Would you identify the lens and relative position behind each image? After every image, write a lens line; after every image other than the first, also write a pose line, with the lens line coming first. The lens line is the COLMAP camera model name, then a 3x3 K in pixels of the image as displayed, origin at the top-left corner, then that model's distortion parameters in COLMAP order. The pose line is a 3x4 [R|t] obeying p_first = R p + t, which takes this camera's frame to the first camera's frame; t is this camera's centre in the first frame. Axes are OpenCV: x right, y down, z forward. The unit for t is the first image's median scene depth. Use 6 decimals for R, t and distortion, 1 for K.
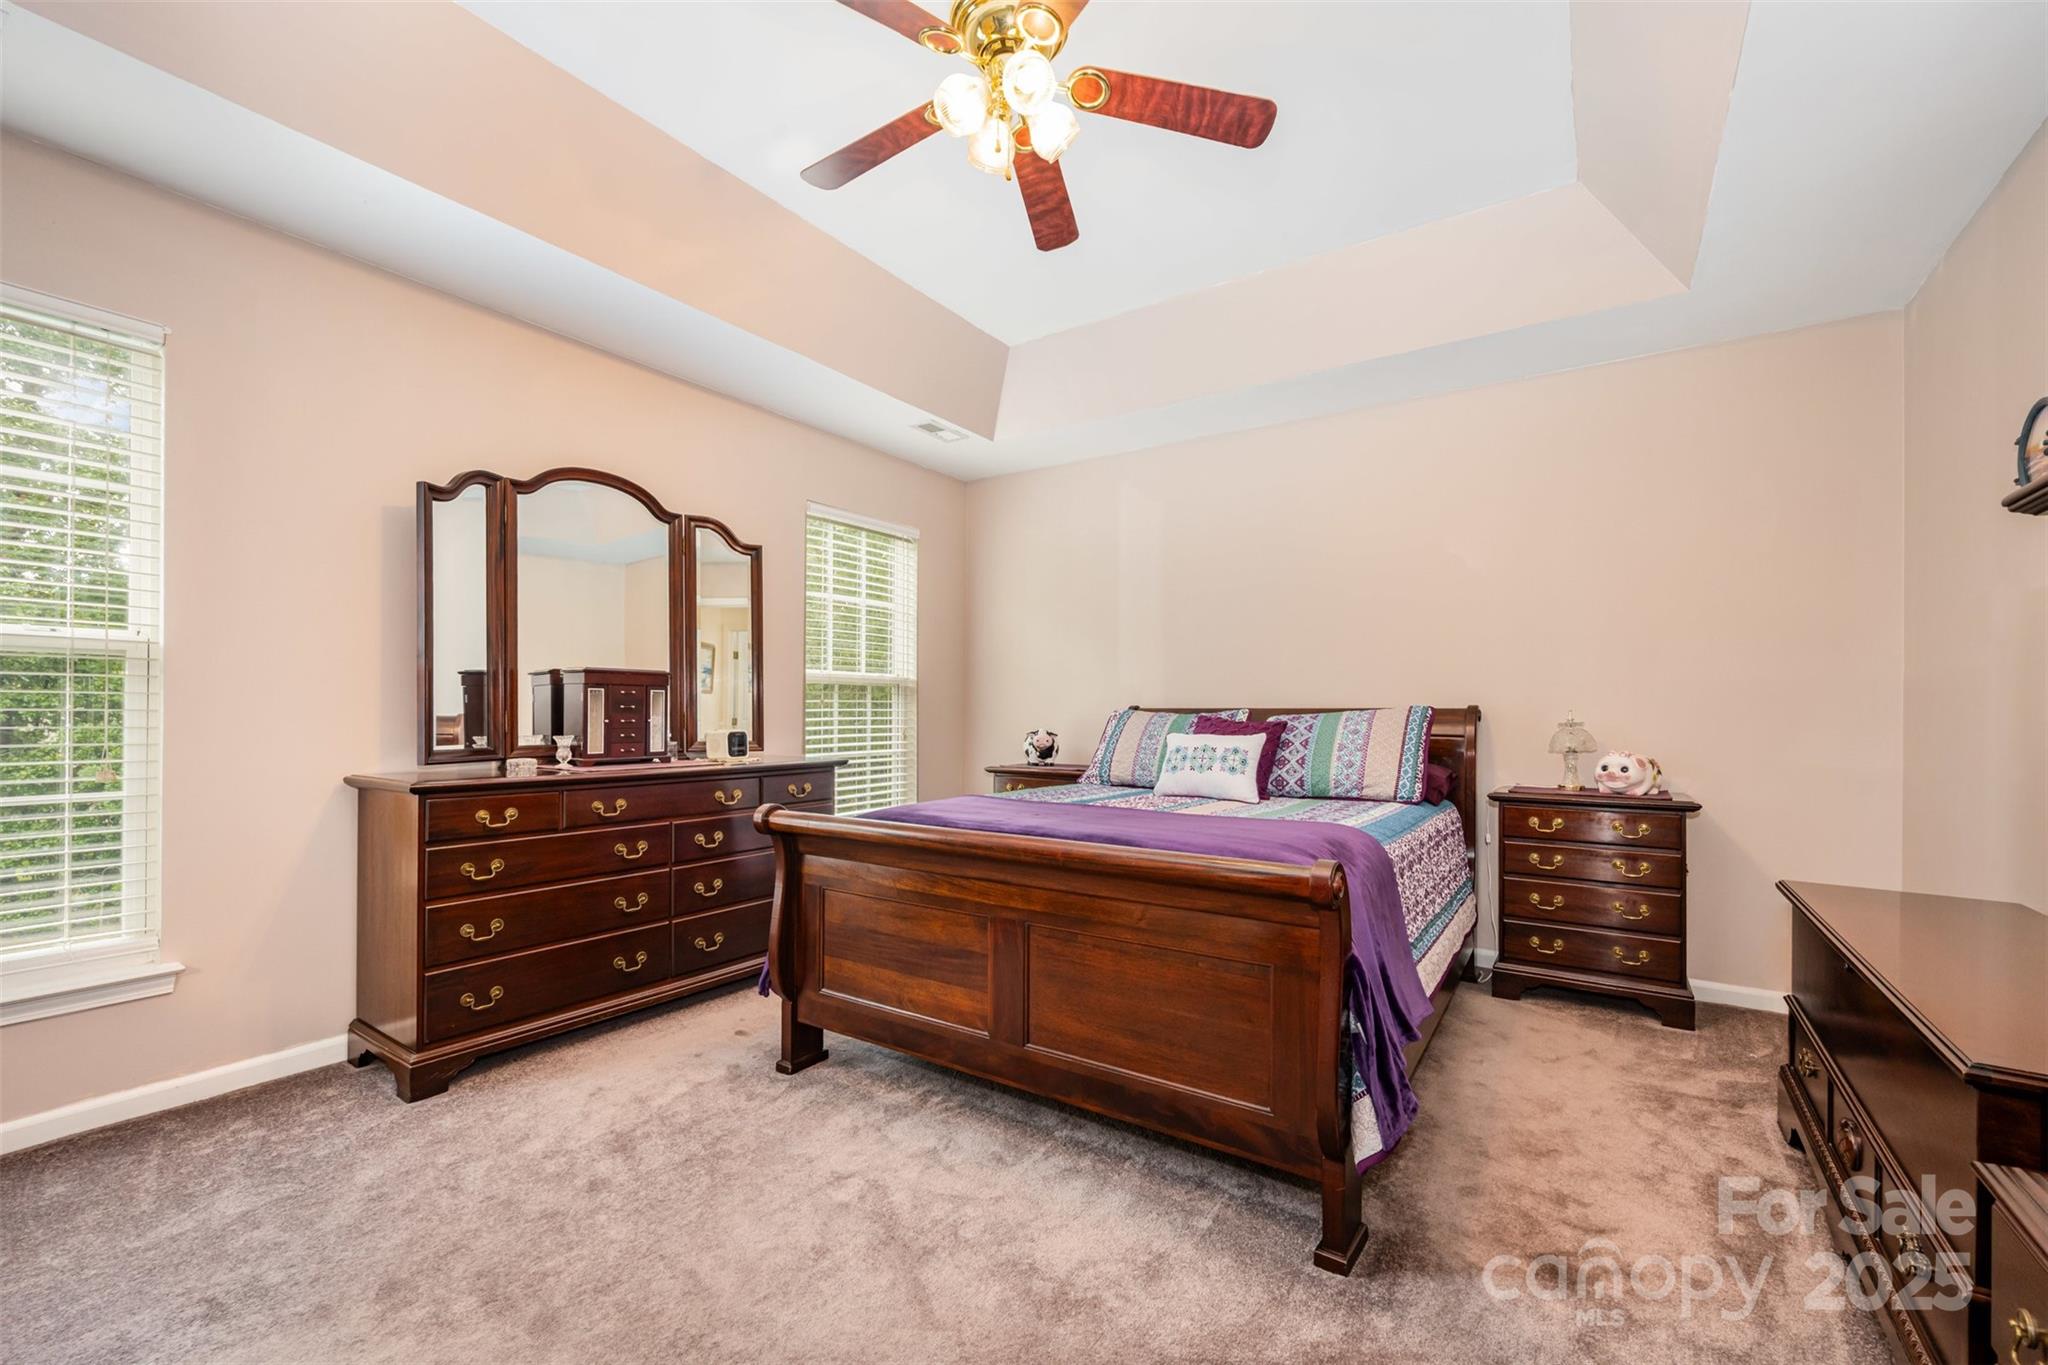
lens RADIAL K [[822.7, 0, 1026.6], [0, 822.7, 714.8], [0, 0, 1]] dist [-0.001290, -0.000187]
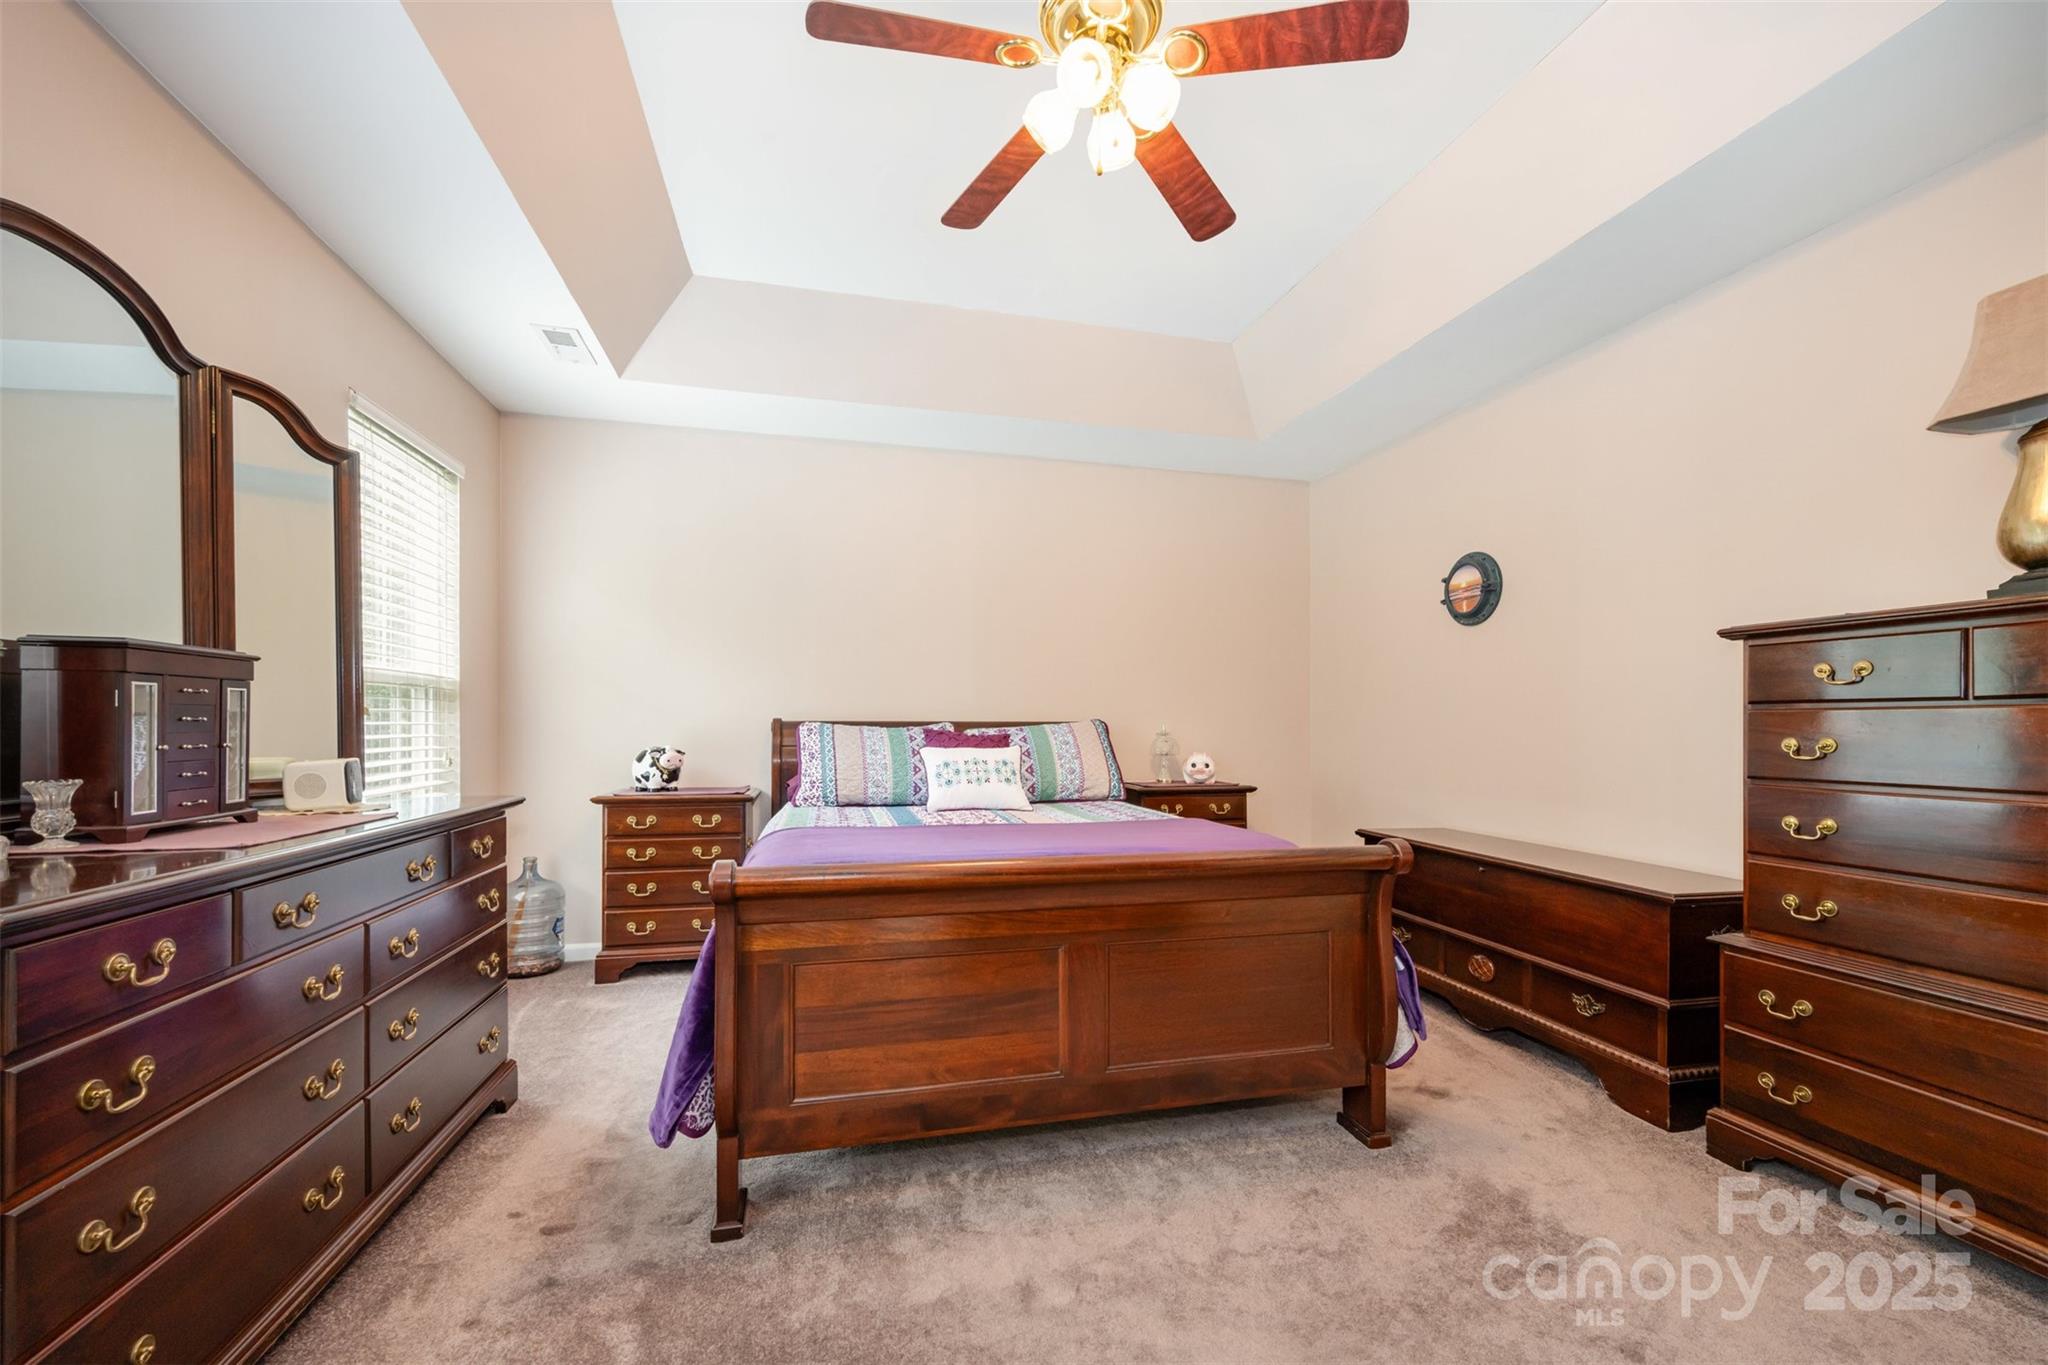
lens RADIAL K [[832.6, 0, 1030.1], [0, 832.6, 725.4], [0, 0, 1]] dist [-0.001250, -0.000273]
pose [[0.677227, -0.002906, 0.735768, -0.512086], [0.002641, 0.999995, 0.001519, -0.005292], [-0.735769, 0.000915, 0.677232, 0.258279]]
